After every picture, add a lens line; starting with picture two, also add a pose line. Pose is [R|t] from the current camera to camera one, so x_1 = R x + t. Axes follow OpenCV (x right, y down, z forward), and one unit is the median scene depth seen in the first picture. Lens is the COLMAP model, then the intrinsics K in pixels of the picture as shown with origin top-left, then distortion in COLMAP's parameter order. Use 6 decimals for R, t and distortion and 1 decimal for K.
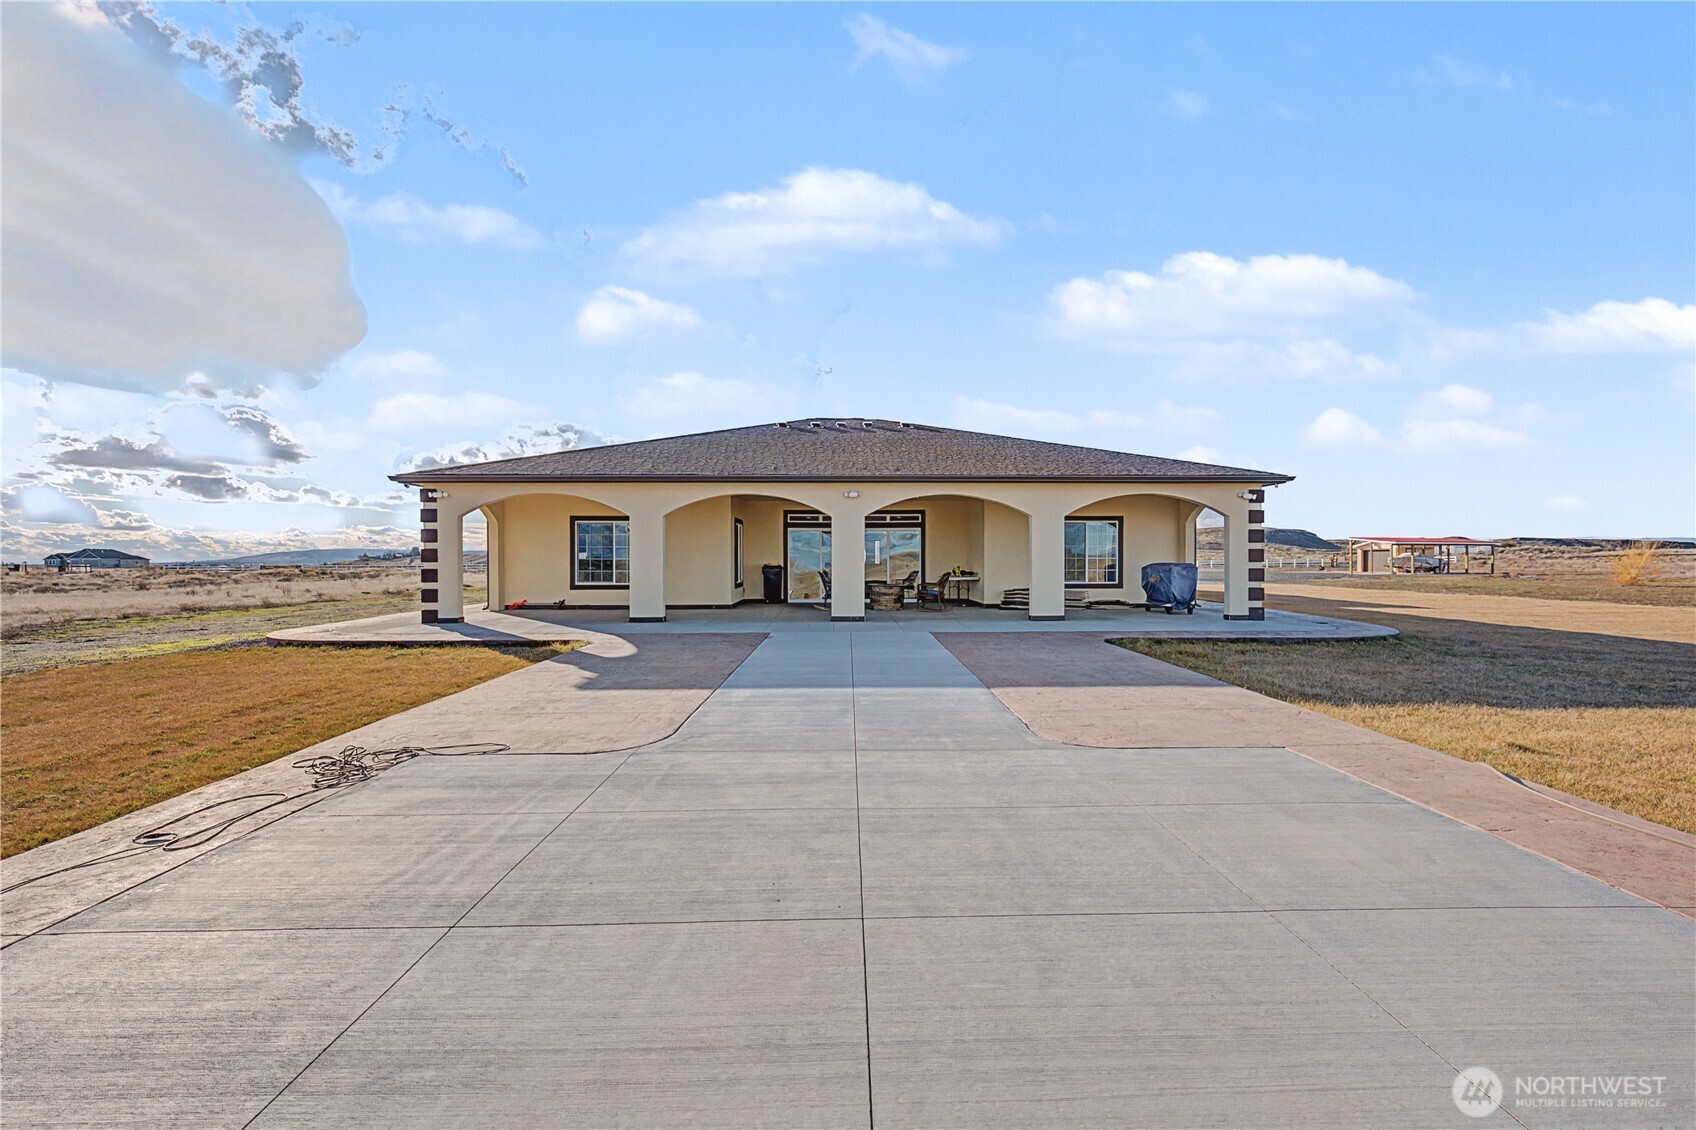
lens RADIAL K [[767.3, 0, 862.1], [0, 767.3, 558.0], [0, 0, 1]] dist [-0.002926, 0.000625]
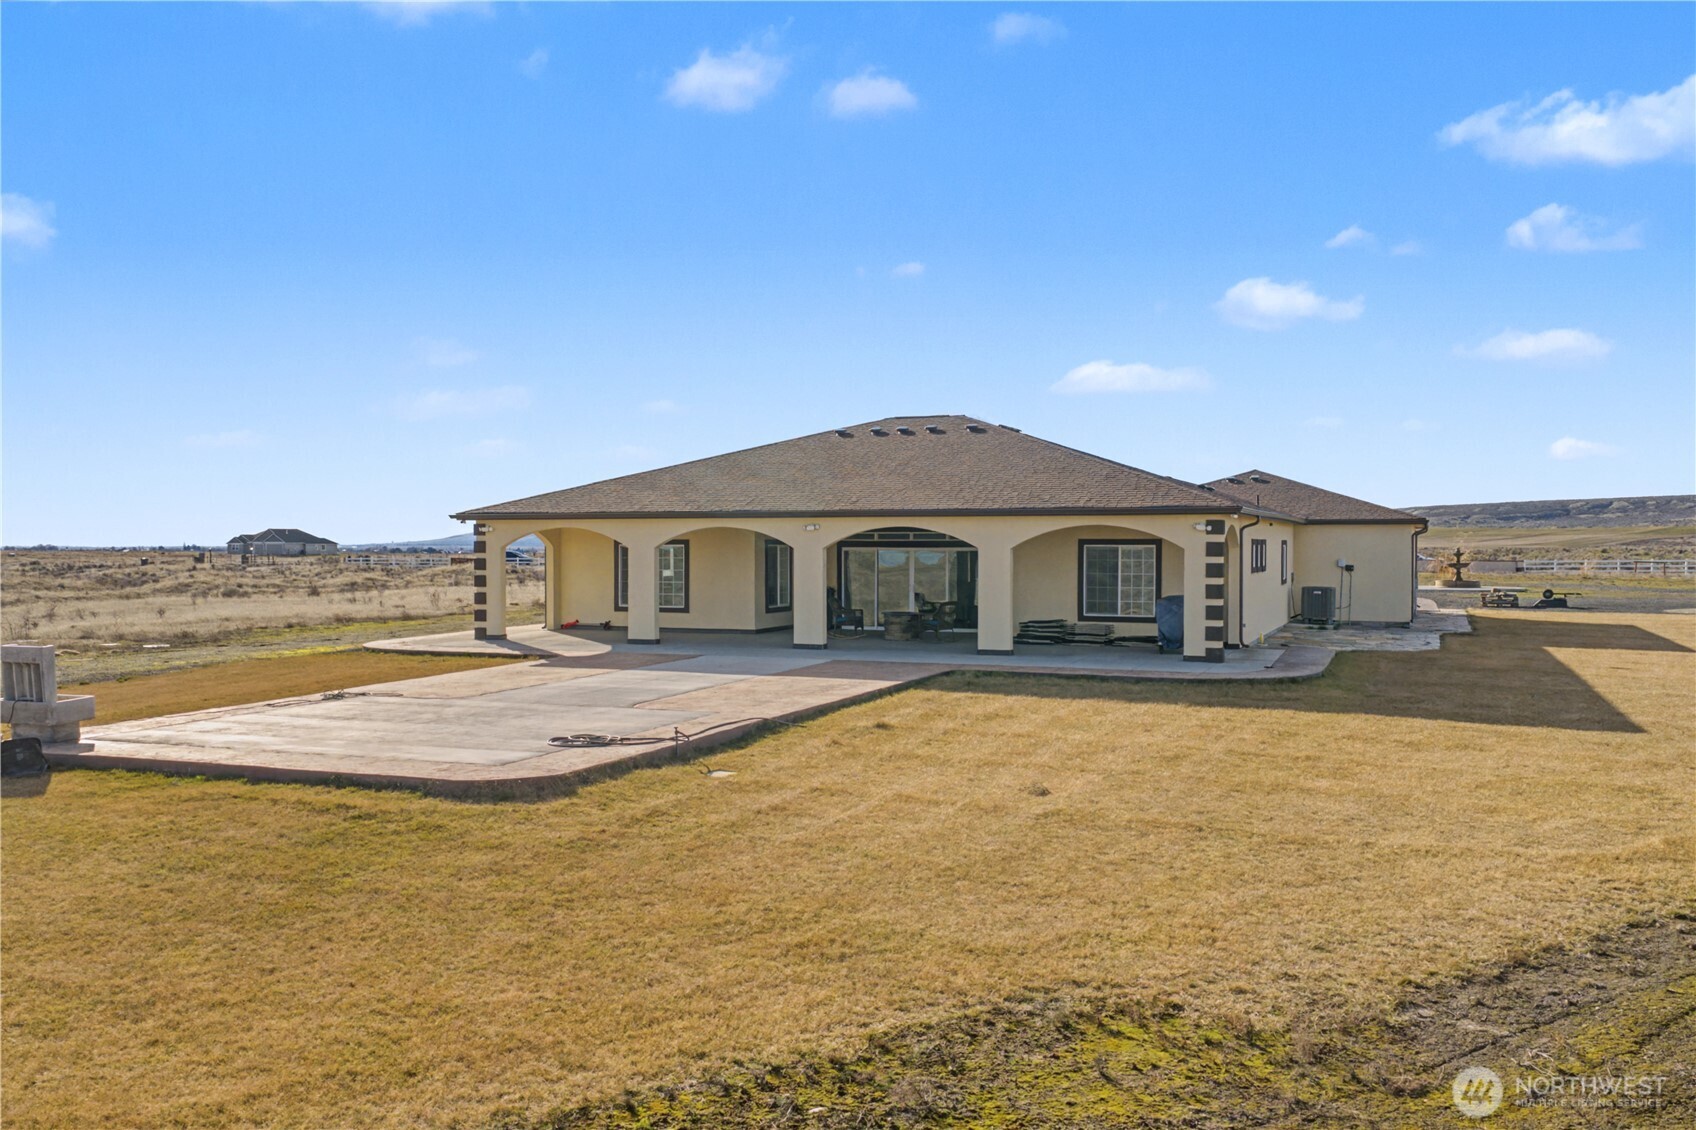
lens RADIAL K [[1429.5, 0, 841.1], [0, 1429.5, 564.5], [0, 0, 1]] dist [-0.002251, -0.000795]
pose [[0.916134, 0.008353, -0.400786, 0.762162], [-0.001524, 0.999848, 0.017356, -0.062751], [0.400870, -0.015290, 0.916007, -0.727774]]
